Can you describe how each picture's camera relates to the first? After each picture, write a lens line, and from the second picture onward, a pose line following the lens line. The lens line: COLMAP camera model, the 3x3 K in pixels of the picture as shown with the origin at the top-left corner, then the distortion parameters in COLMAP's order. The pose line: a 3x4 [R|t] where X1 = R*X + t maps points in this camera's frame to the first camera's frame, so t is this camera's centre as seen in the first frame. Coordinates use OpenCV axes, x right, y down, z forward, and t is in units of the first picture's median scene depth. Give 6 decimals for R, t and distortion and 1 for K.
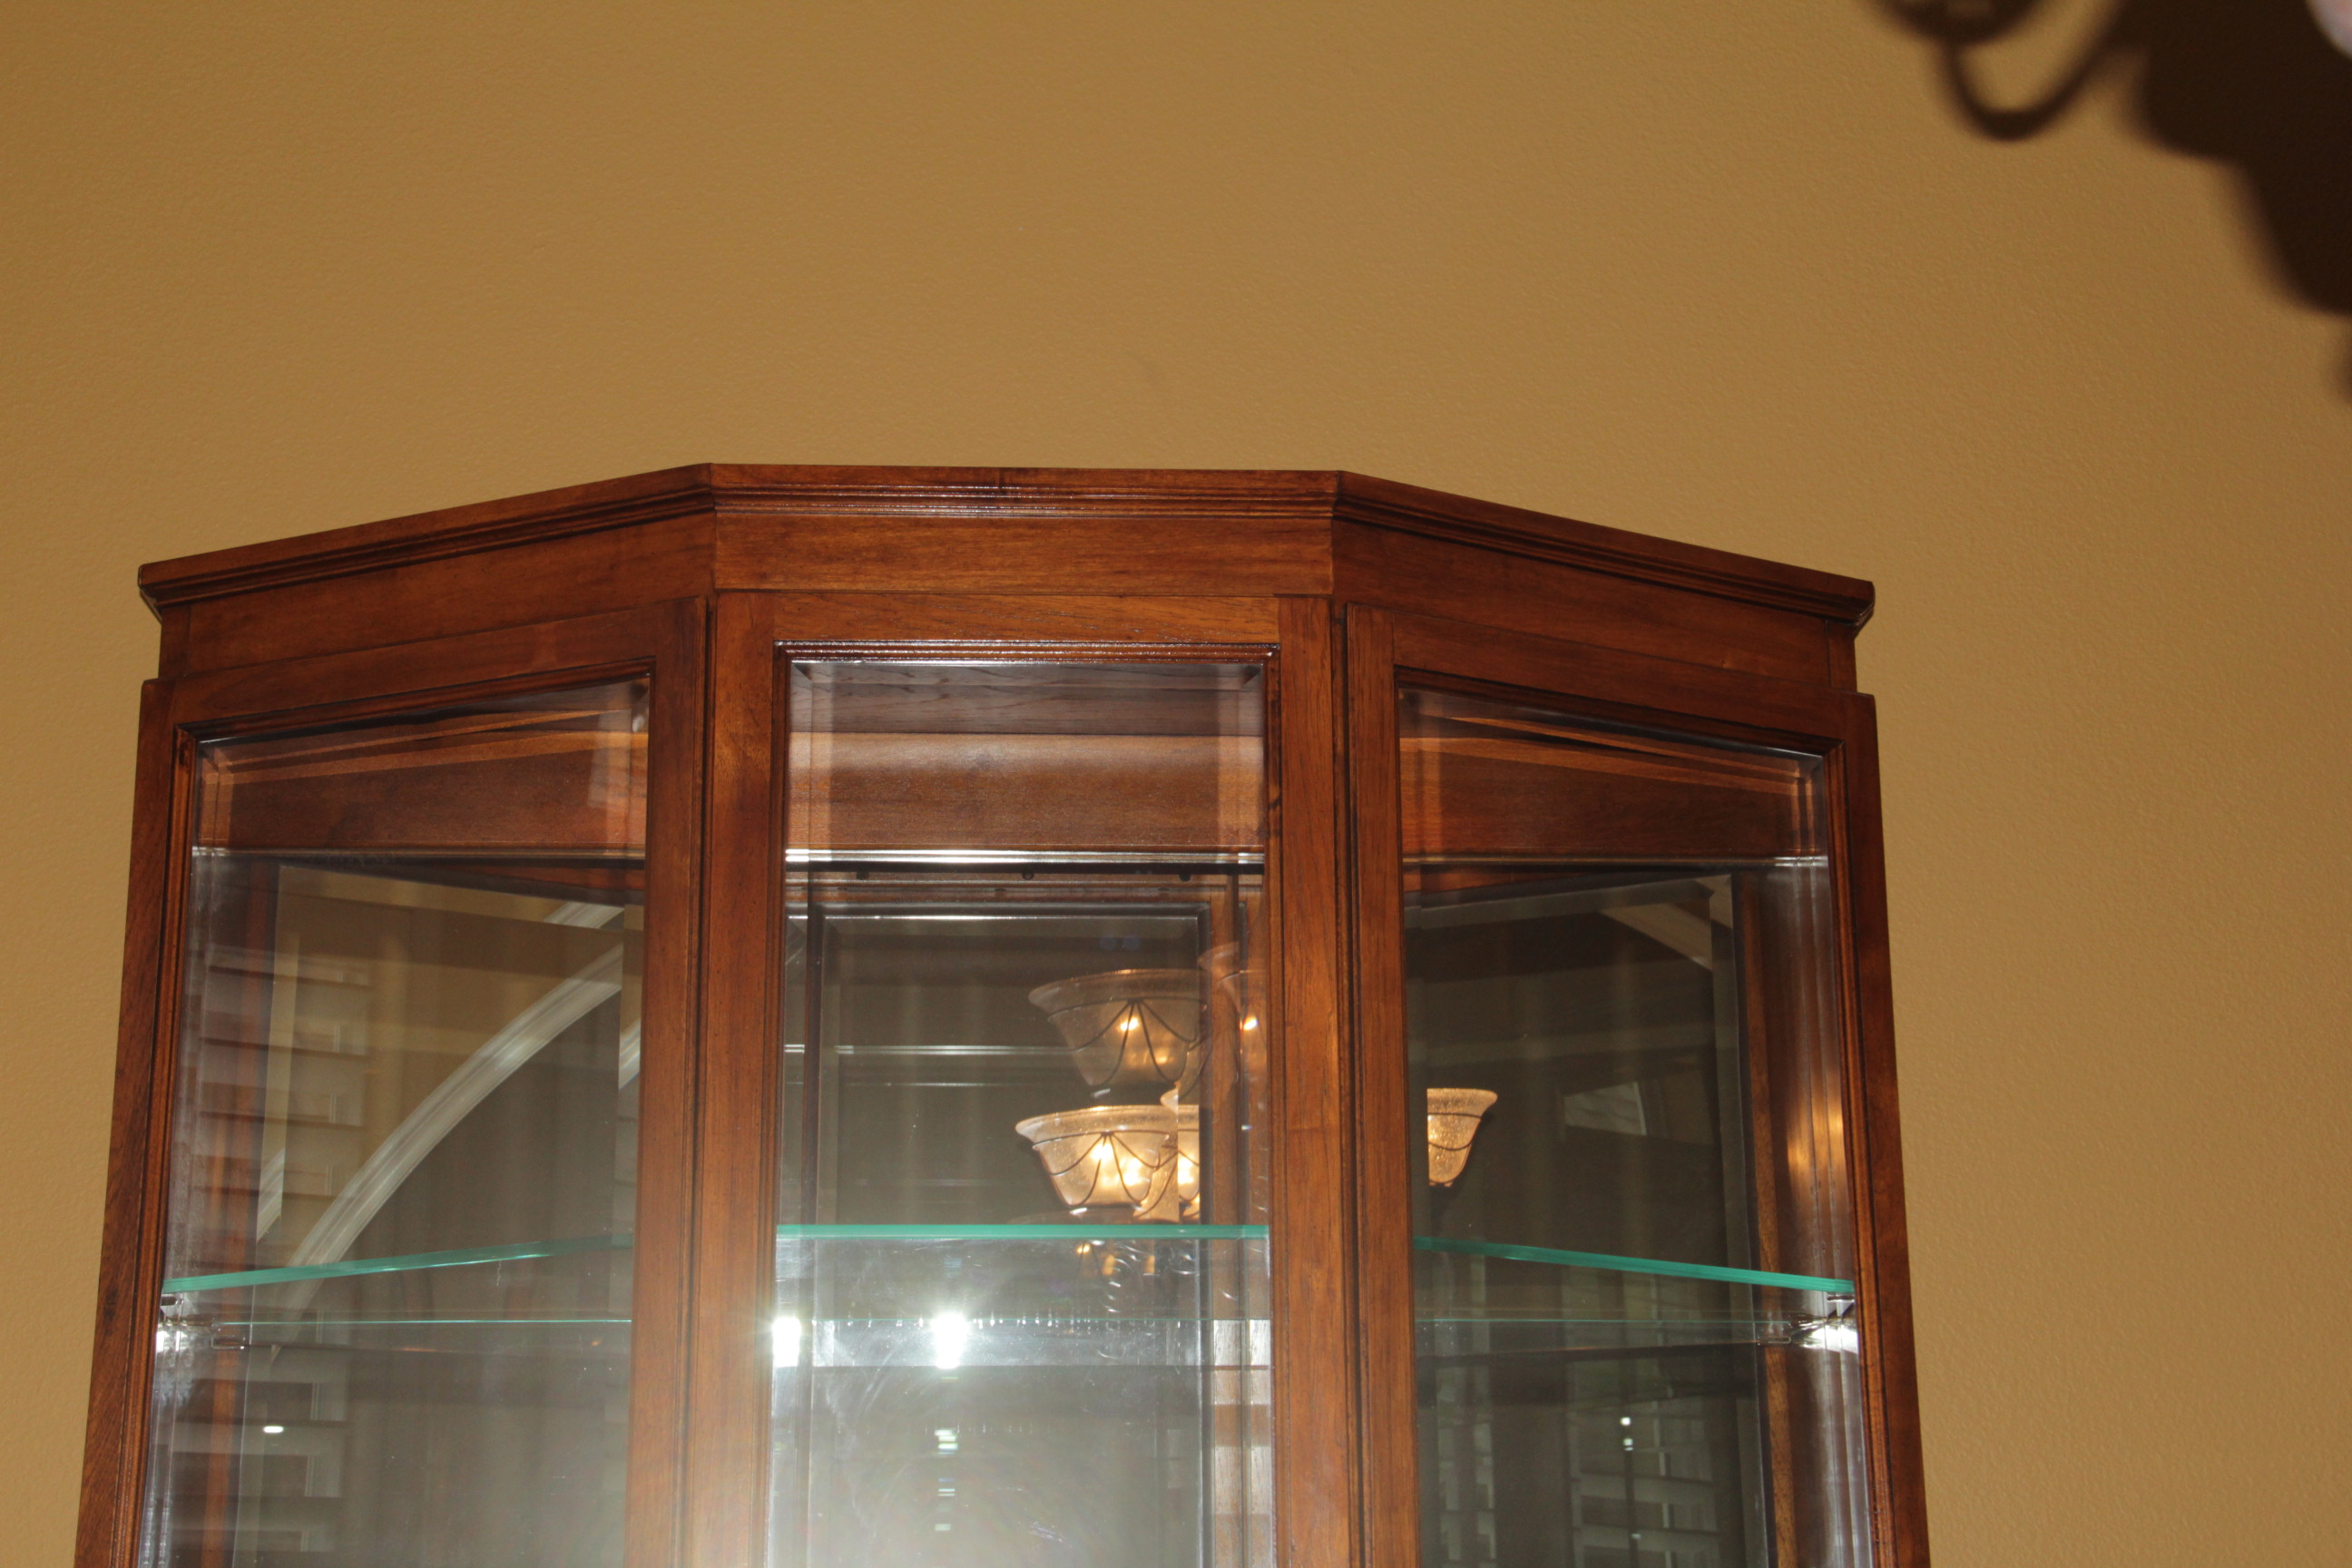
lens RADIAL K [[4061.0, 0, 1176.0], [0, 4061.0, 784.0], [0, 0, 1]] dist [0.194223, 0.082598]
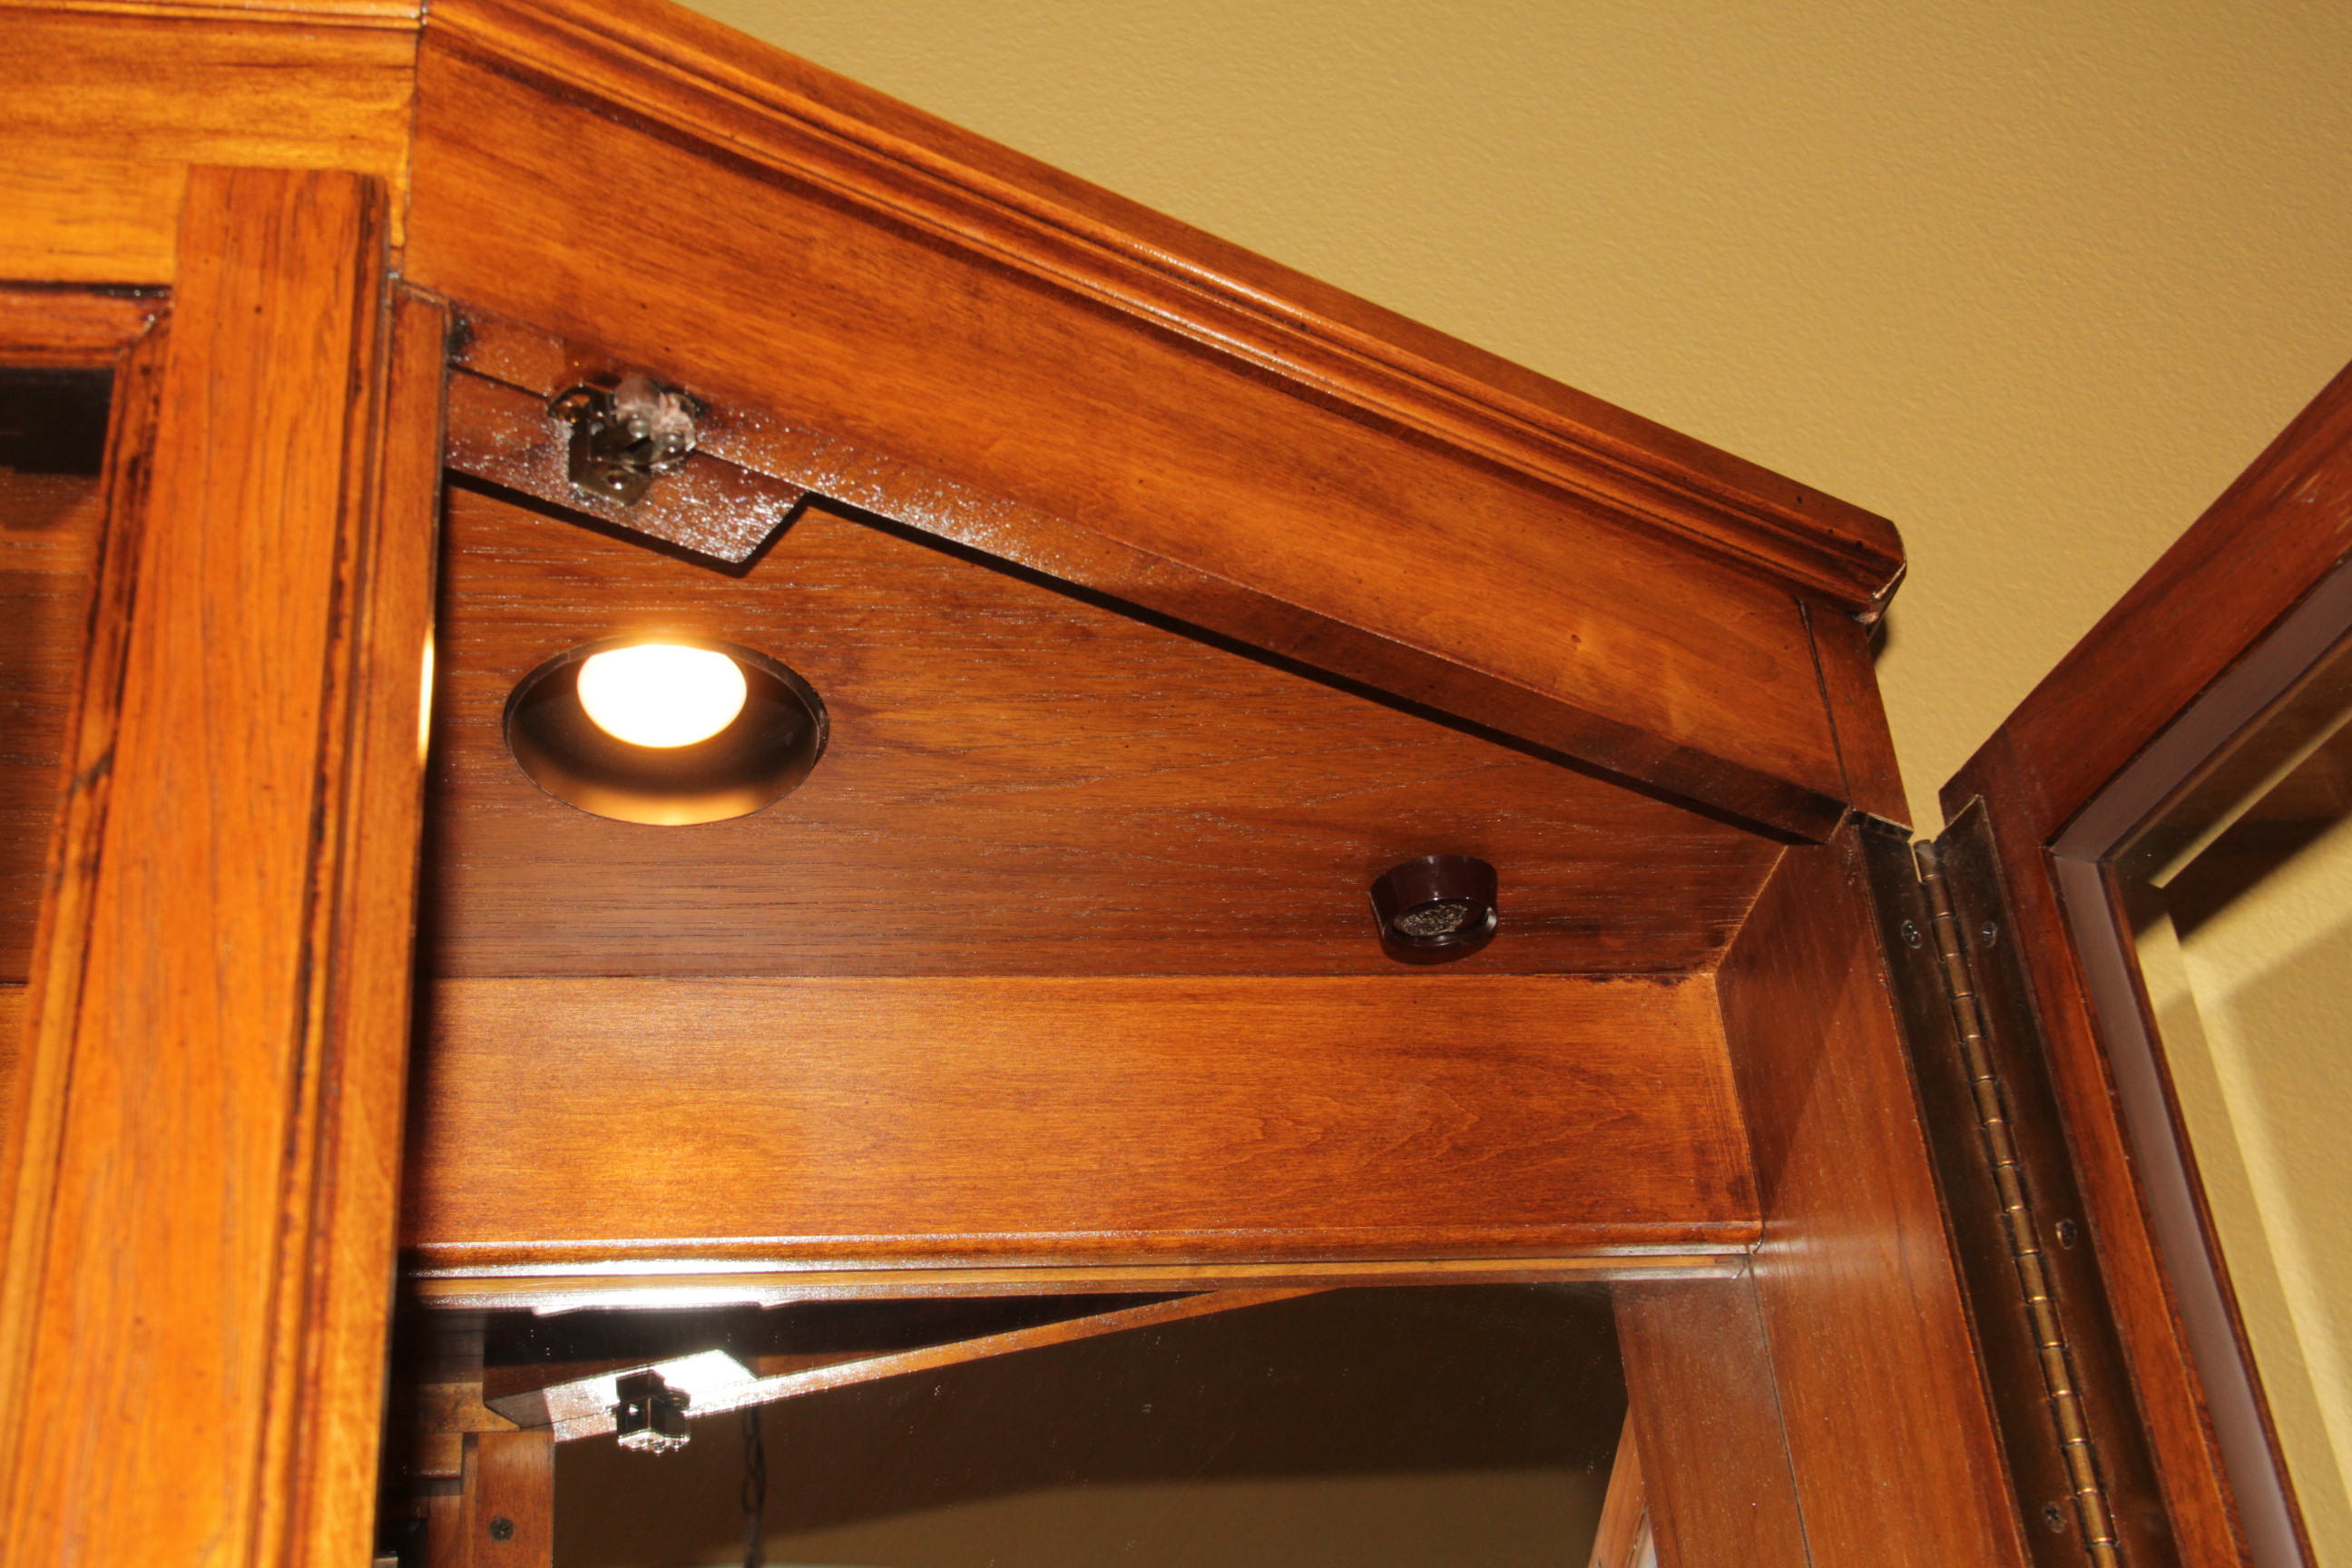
lens RADIAL K [[3045.4, 0, 1176.0], [0, 3045.4, 784.0], [0, 0, 1]] dist [0.016398, 0.041512]
pose [[0.994736, -0.017563, 0.100959, 0.072884], [0.046384, 0.955668, -0.290770, 0.065470], [-0.091376, 0.293922, 0.951452, 0.778545]]
